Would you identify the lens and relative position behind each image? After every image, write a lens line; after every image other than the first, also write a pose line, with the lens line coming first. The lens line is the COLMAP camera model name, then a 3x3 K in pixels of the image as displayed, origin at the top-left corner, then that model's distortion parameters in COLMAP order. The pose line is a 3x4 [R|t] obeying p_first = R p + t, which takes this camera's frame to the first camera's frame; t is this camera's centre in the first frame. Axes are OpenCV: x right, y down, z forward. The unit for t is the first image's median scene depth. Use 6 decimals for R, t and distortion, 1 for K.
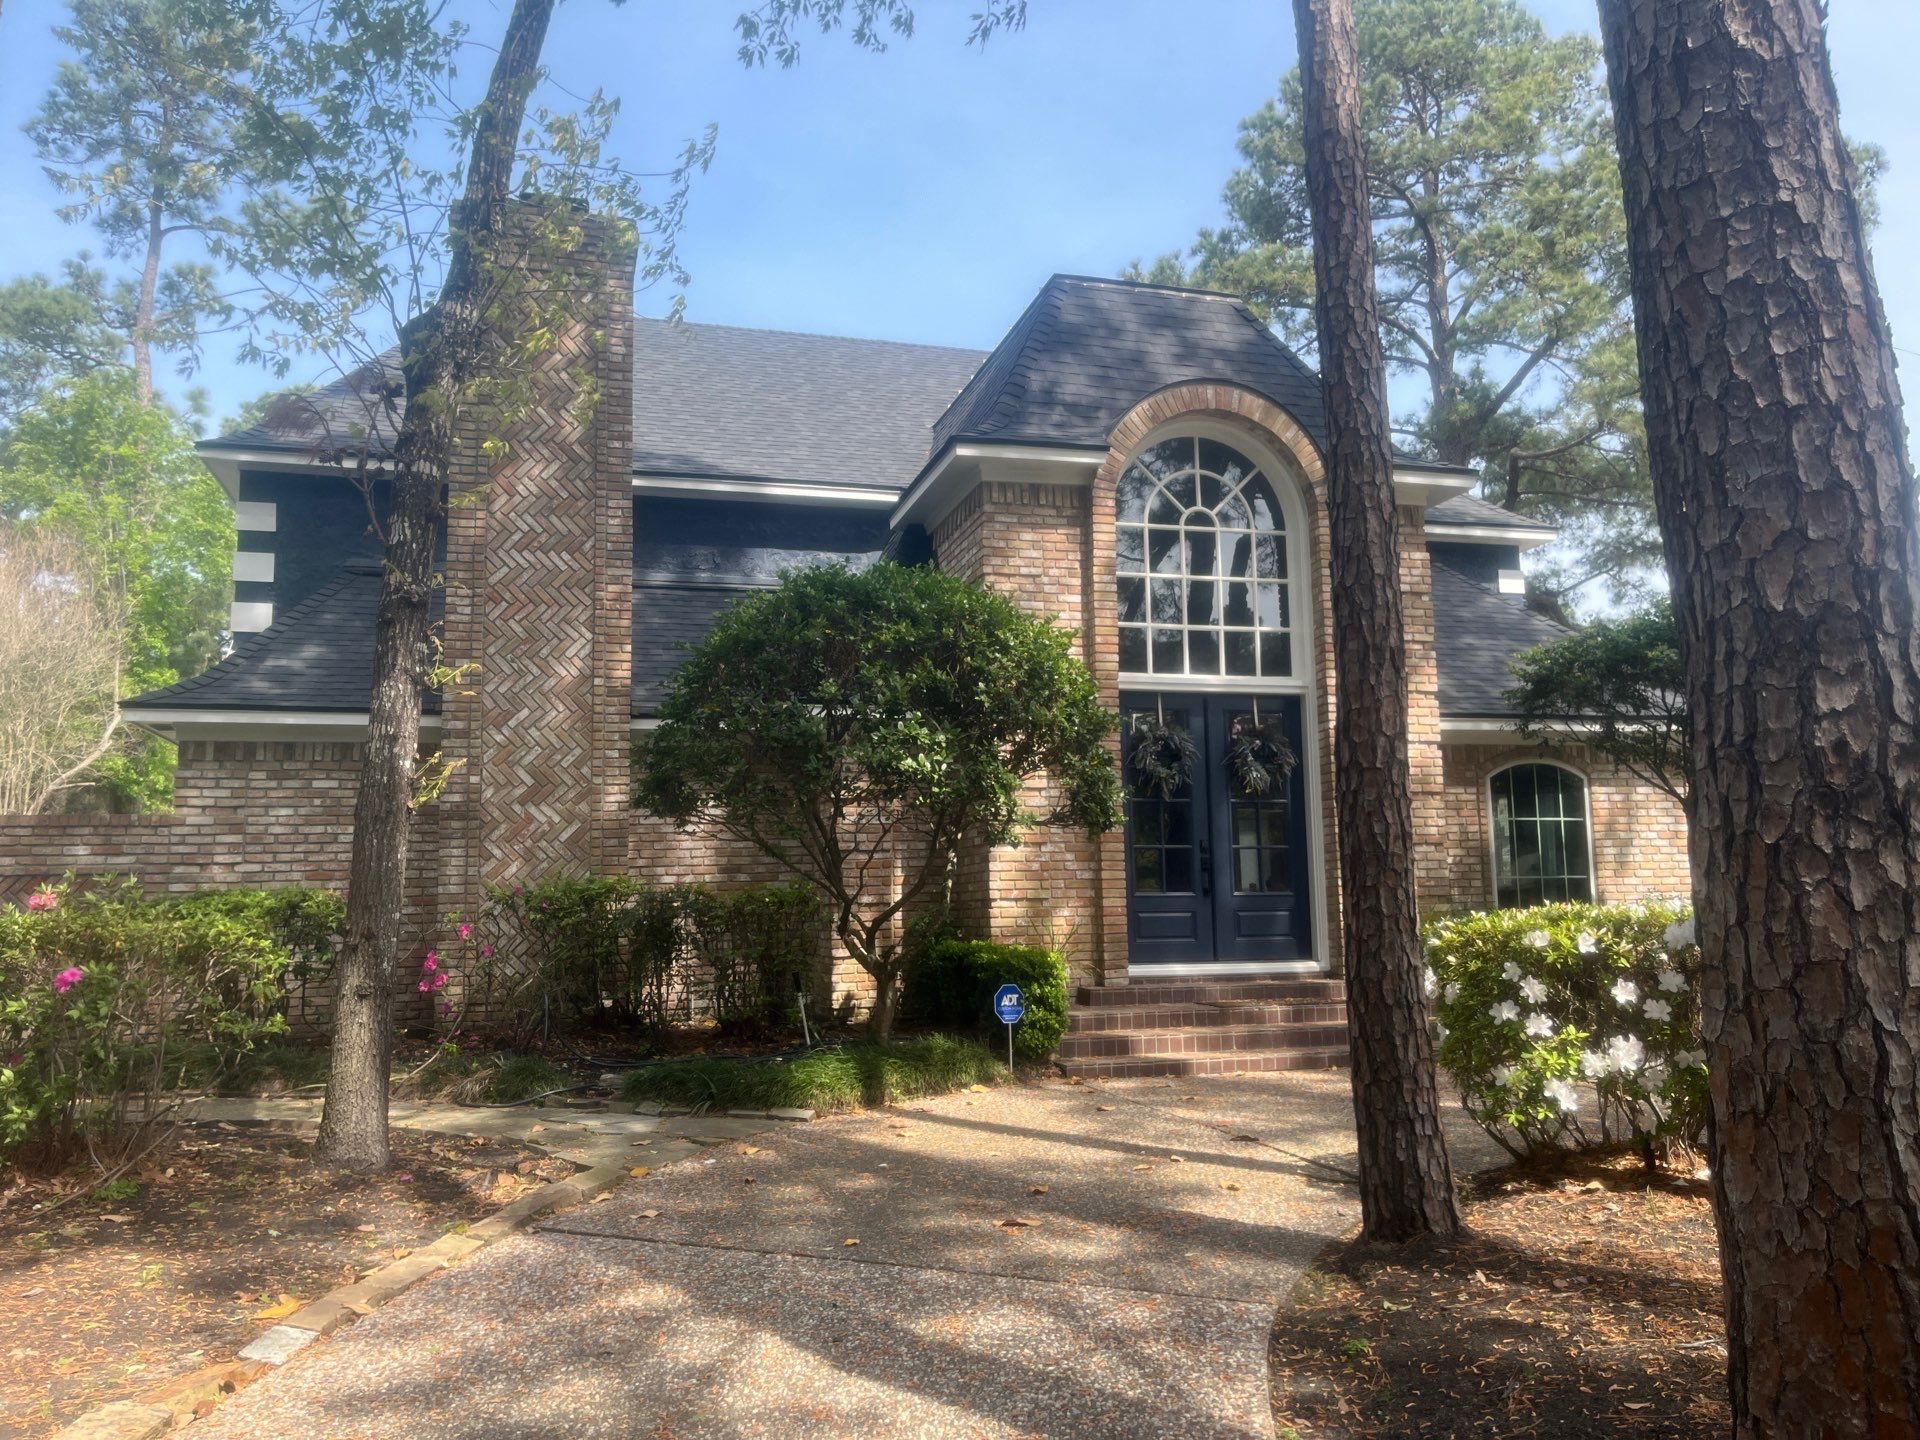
lens RADIAL K [[1447.2, 0, 984.5], [0, 1447.2, 732.1], [0, 0, 1]] dist [0.065470, -0.072151]
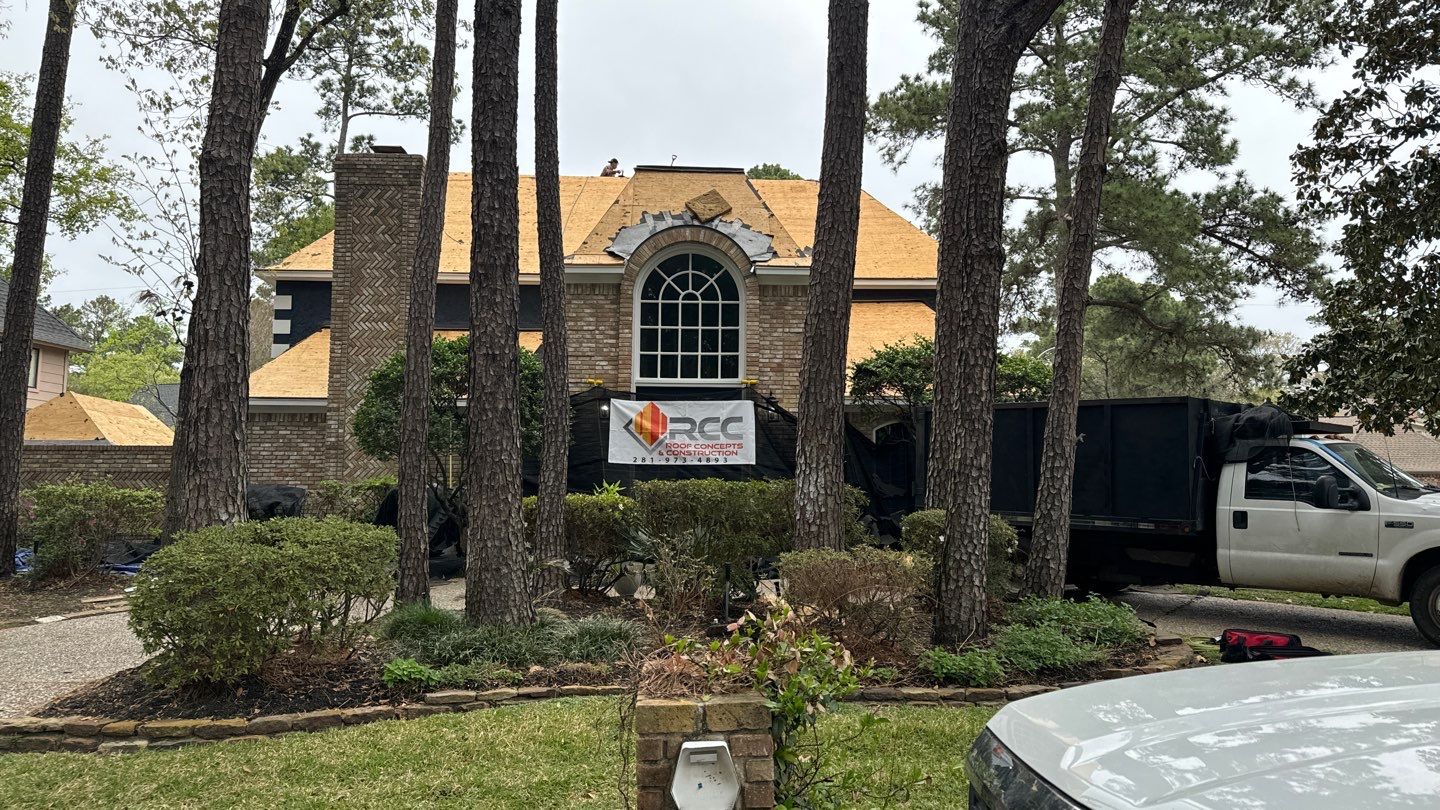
lens RADIAL K [[996.4, 0, 745.5], [0, 996.4, 429.8], [0, 0, 1]] dist [0.080983, -0.087375]
pose [[0.971695, 0.005368, -0.236176, 0.533916], [0.005859, 0.998887, 0.046807, -0.032399], [0.236165, -0.046866, 0.970582, -0.275790]]
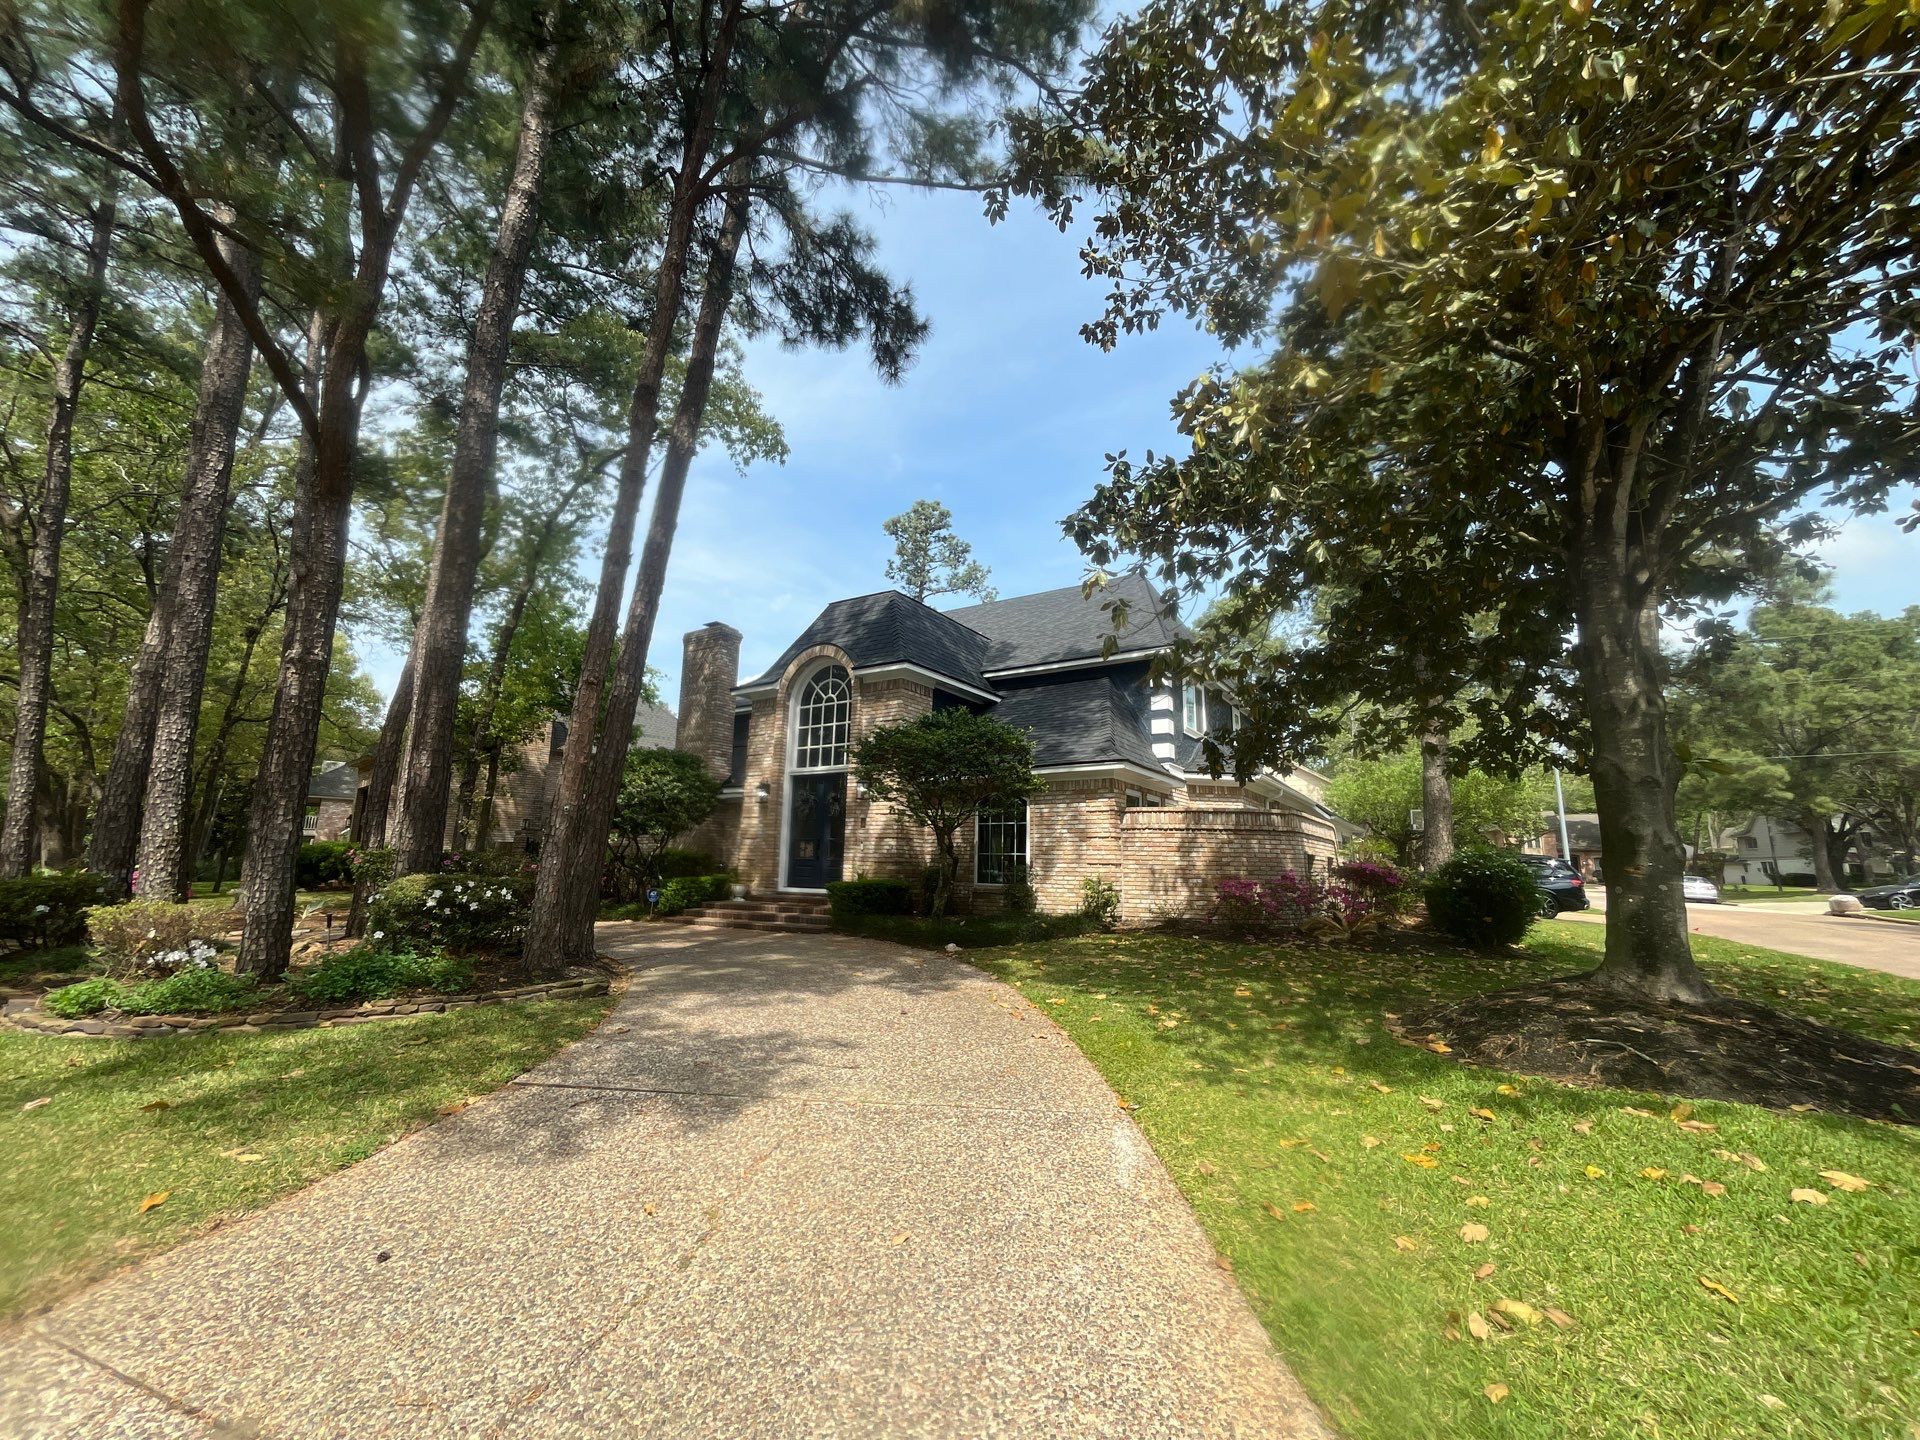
lens RADIAL K [[774.2, 0, 971.4], [0, 774.2, 722.6], [0, 0, 1]] dist [0.000906, 0.000745]
pose [[0.679267, -0.109137, -0.725731, 1.224646], [0.065375, 0.993948, -0.088283, 0.017401], [0.730974, 0.012523, 0.682291, 0.305962]]
